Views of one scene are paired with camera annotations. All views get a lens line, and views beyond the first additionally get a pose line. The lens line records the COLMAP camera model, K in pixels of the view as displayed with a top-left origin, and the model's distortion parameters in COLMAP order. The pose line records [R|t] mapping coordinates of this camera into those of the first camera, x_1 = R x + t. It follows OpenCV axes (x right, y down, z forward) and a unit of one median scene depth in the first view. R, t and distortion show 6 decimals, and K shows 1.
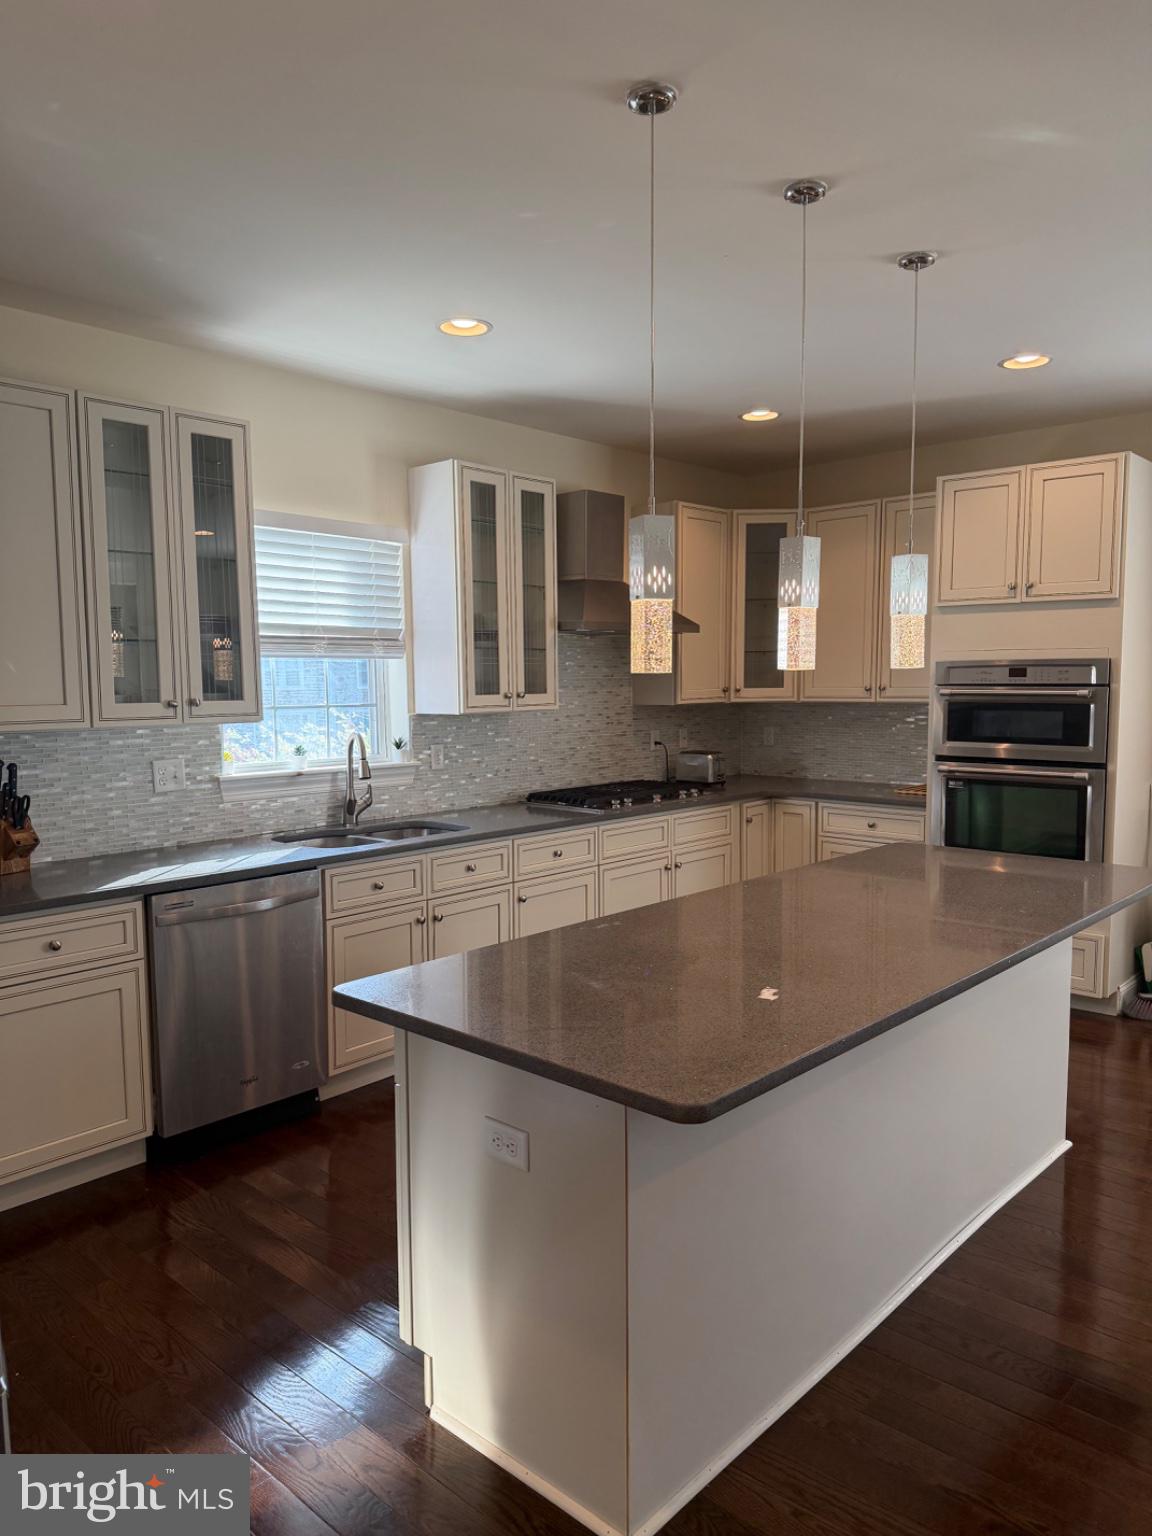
lens RADIAL K [[1067.6, 0, 582.5], [0, 1067.6, 768.2], [0, 0, 1]] dist [0.172890, -0.318970]
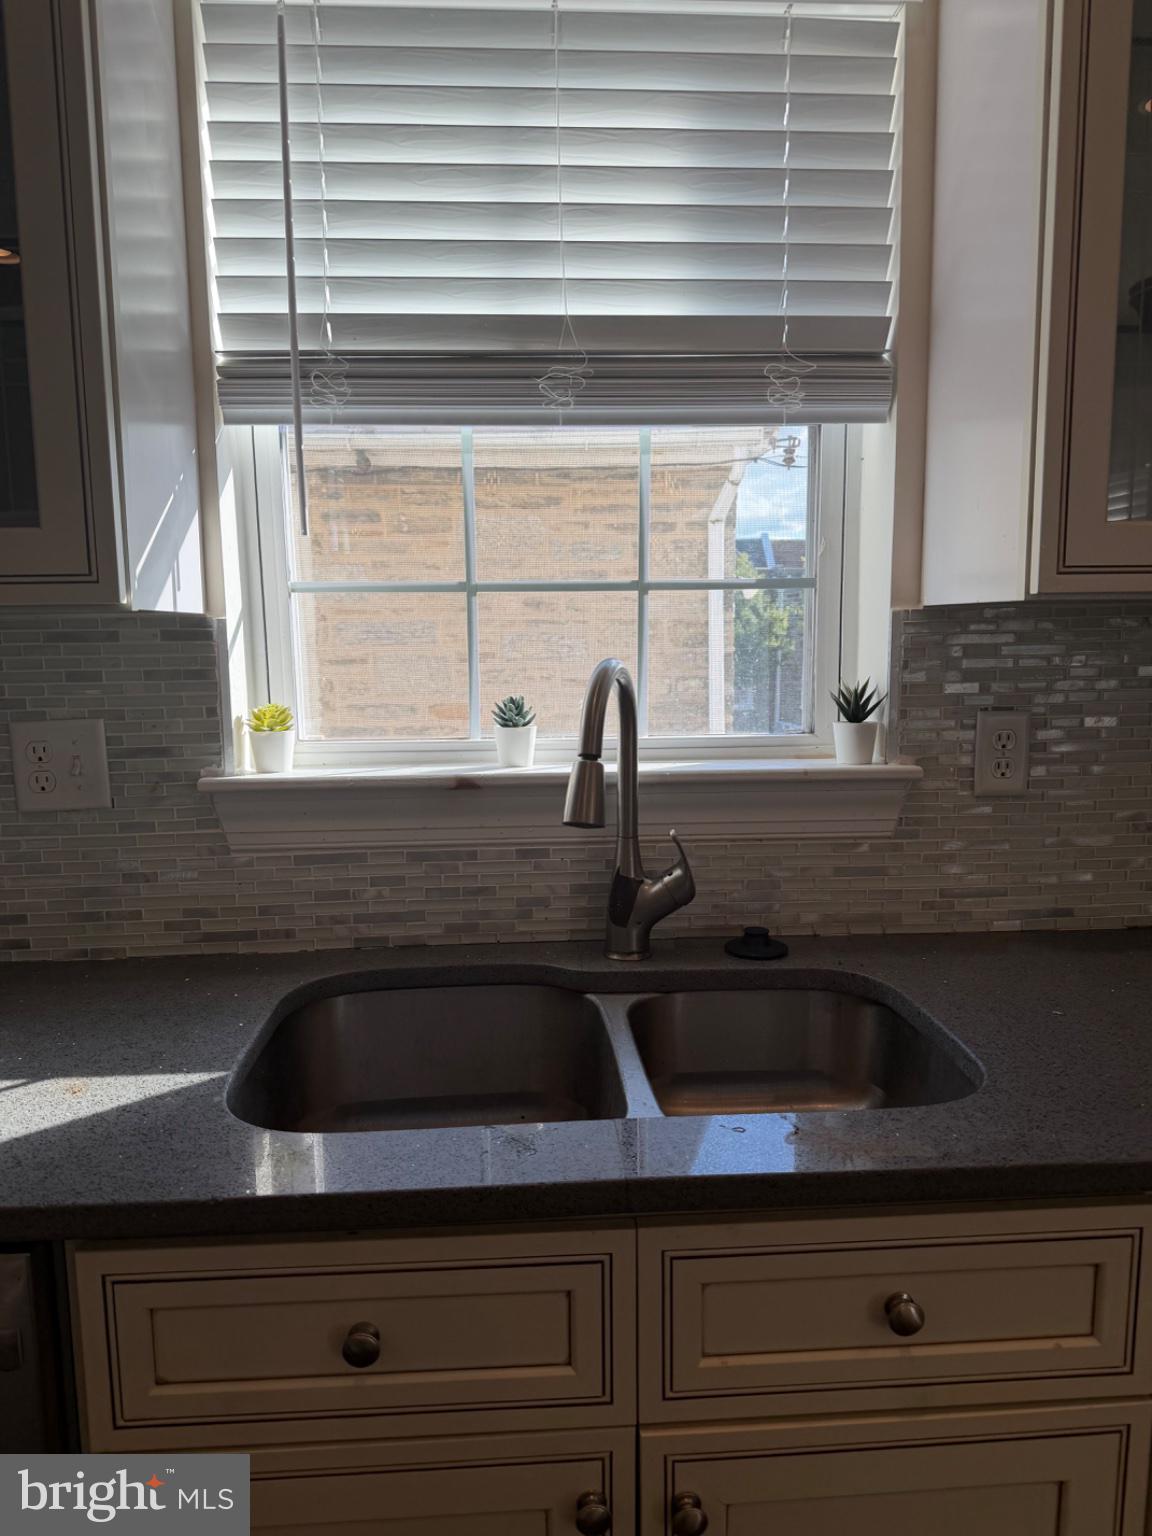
lens RADIAL K [[1067.6, 0, 582.5], [0, 1067.6, 768.2], [0, 0, 1]] dist [0.172890, -0.318970]
pose [[0.722191, 0.094367, -0.685226, -0.010824], [-0.054124, 0.995322, 0.080028, -0.025970], [0.689573, -0.020708, 0.723920, 0.735179]]
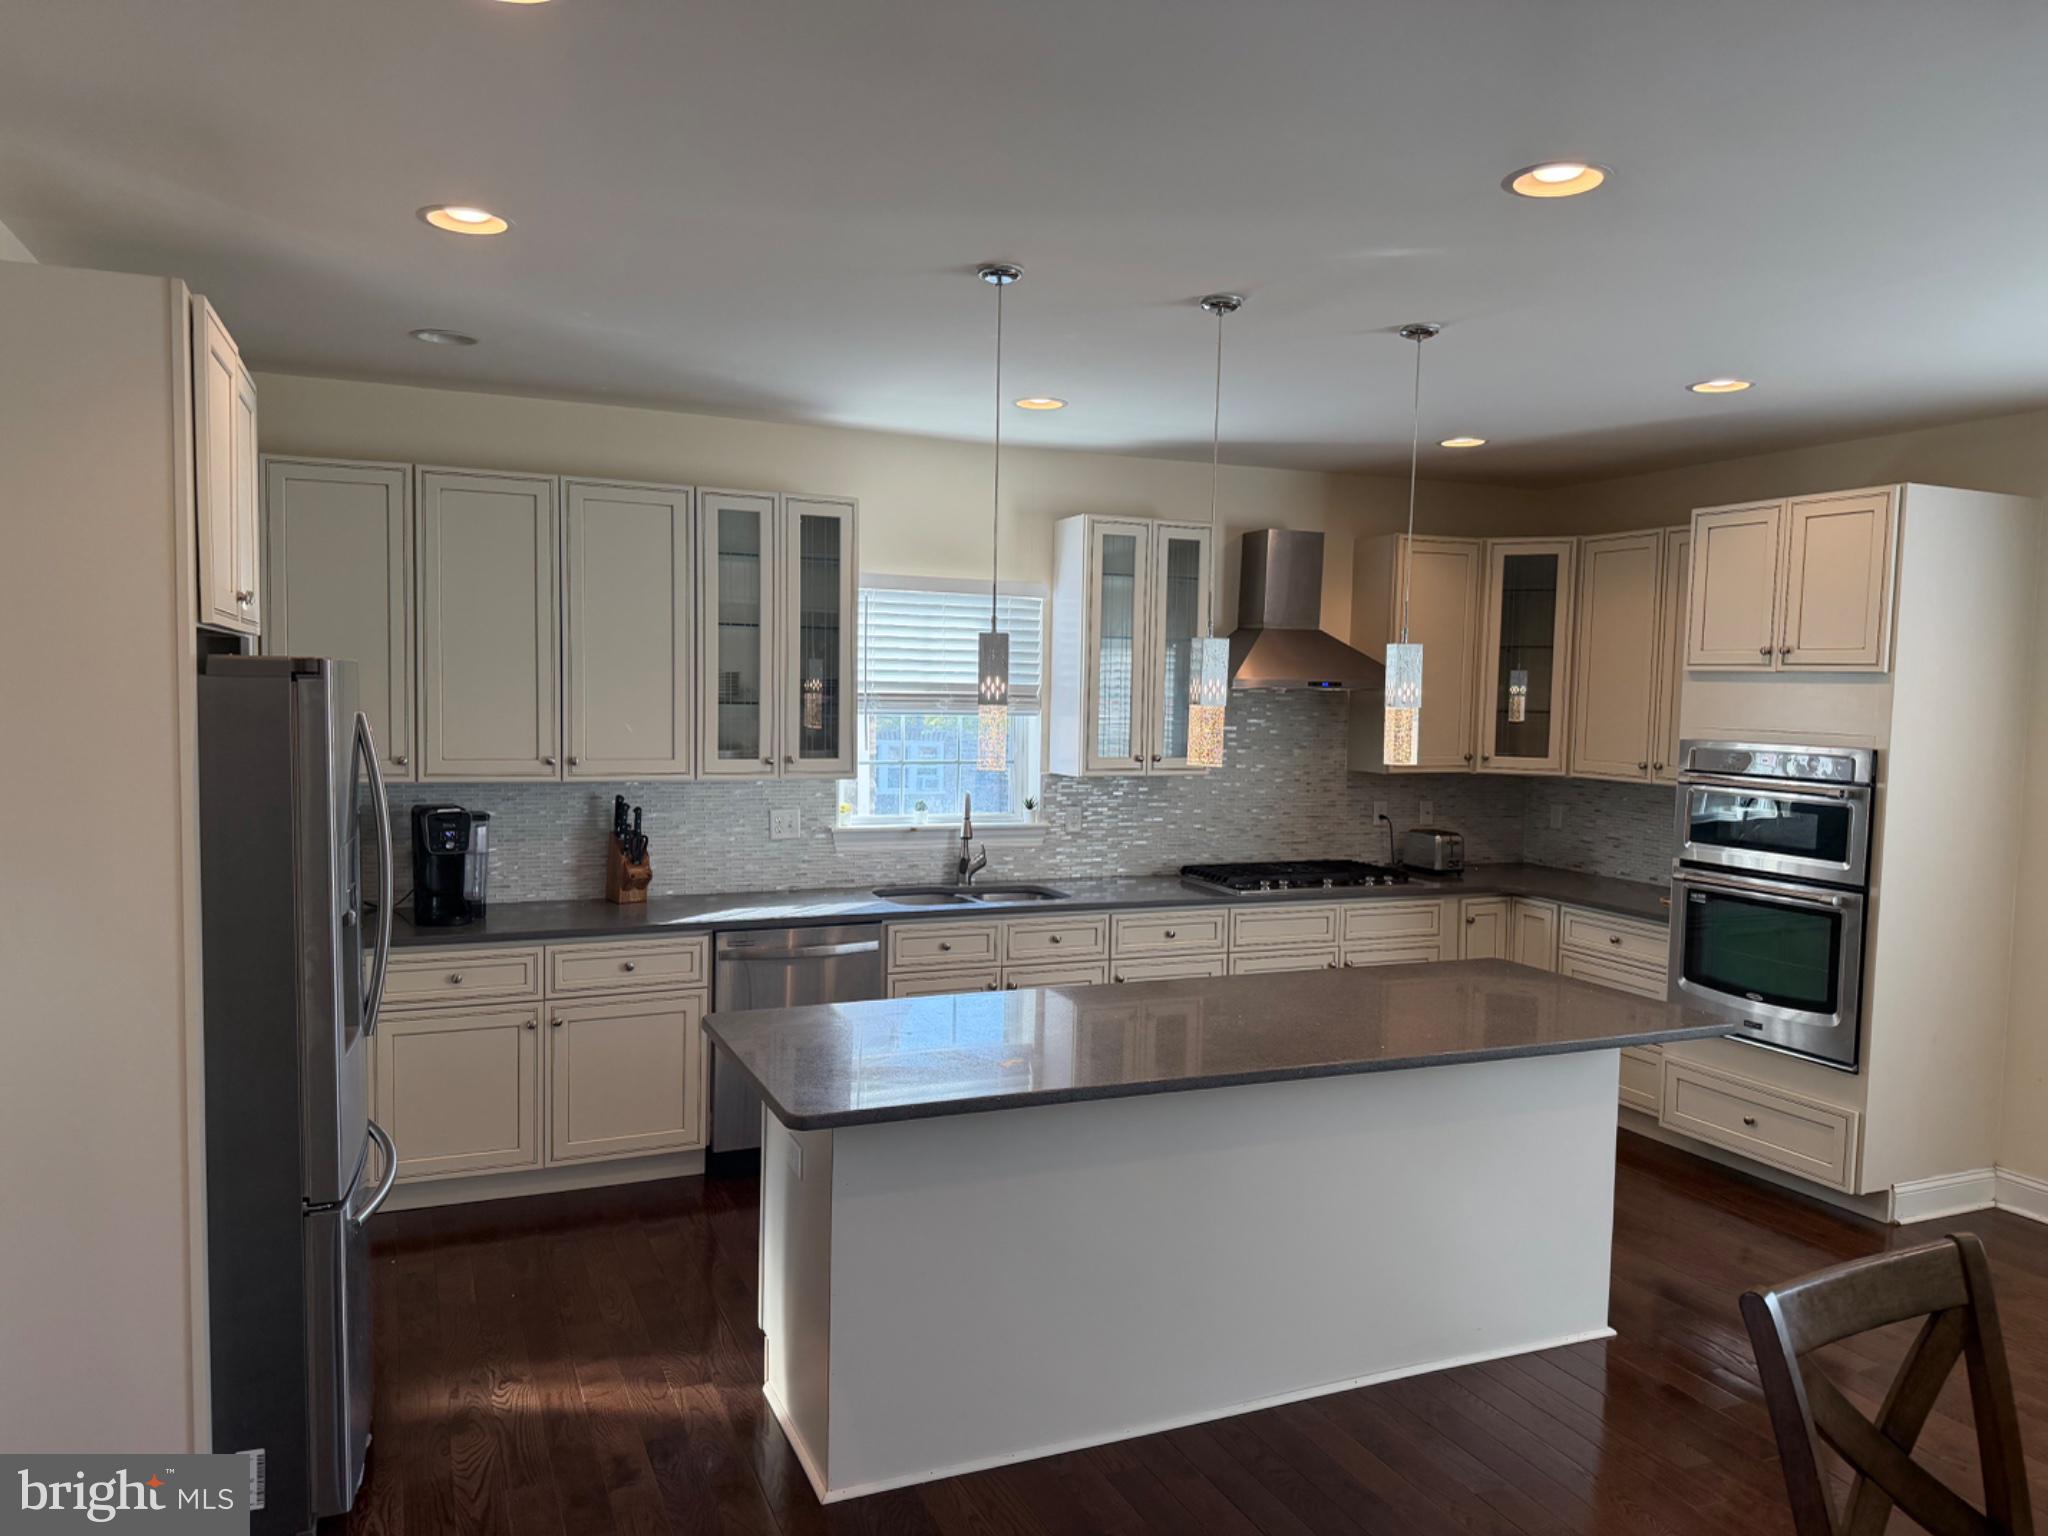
lens RADIAL K [[1423.5, 0, 1041.0], [0, 1423.5, 773.0], [0, 0, 1]] dist [0.172890, -0.318970]
pose [[0.915405, 0.051177, -0.399268, 0.355121], [-0.061597, 0.998012, -0.013303, -0.034736], [0.397793, 0.036771, 0.916738, -0.170425]]
